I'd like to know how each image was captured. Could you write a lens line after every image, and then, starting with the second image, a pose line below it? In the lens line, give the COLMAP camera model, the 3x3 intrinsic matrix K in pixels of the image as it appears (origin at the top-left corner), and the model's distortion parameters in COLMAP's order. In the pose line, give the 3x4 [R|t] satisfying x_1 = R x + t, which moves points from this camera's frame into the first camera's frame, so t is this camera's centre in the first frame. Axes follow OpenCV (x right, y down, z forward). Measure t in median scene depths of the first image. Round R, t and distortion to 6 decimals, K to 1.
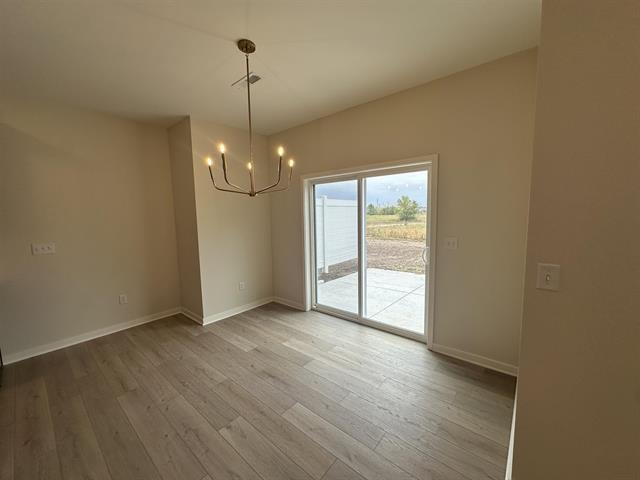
lens RADIAL K [[254.1, 0, 321.2], [0, 254.1, 240.1], [0, 0, 1]] dist [-0.004037, 0.001450]
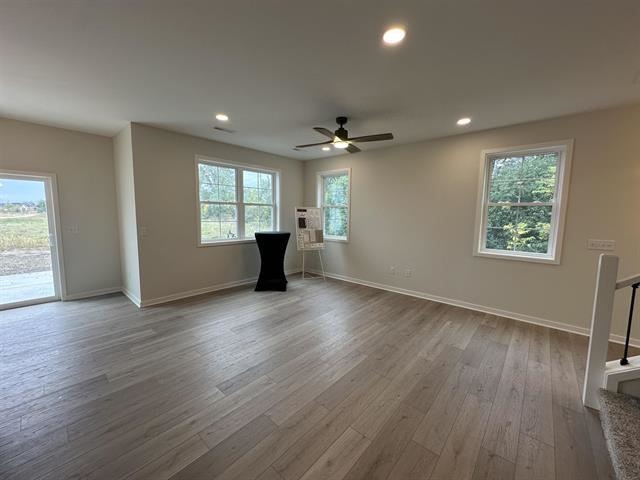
lens RADIAL K [[254.1, 0, 318.5], [0, 254.1, 240.4], [0, 0, 1]] dist [-0.004037, 0.001450]
pose [[0.032701, -0.081653, 0.996124, -0.984305], [0.087668, 0.993050, 0.078523, 0.082408], [-0.995613, 0.084761, 0.039632, -0.588413]]
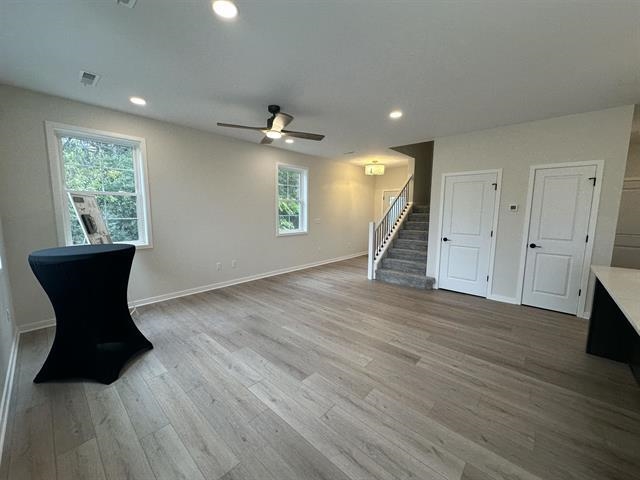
lens RADIAL K [[254.1, 0, 322.5], [0, 254.1, 240.2], [0, 0, 1]] dist [-0.004037, 0.001450]
pose [[-0.999253, 0.007780, 0.037845, 0.020336], [0.015984, 0.975008, 0.221596, -0.053056], [-0.035175, 0.222035, -0.974404, 0.552035]]
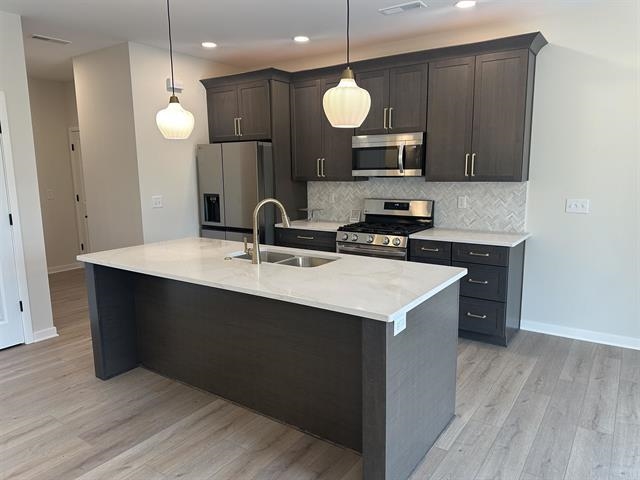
lens RADIAL K [[449.5, 0, 319.8], [0, 449.5, 242.3], [0, 0, 1]] dist [0.031346, -0.033094]
pose [[0.087517, 0.181463, -0.979496, 0.200980], [-0.095111, 0.980299, 0.173113, -0.021072], [0.991612, 0.078011, 0.103052, 0.091312]]
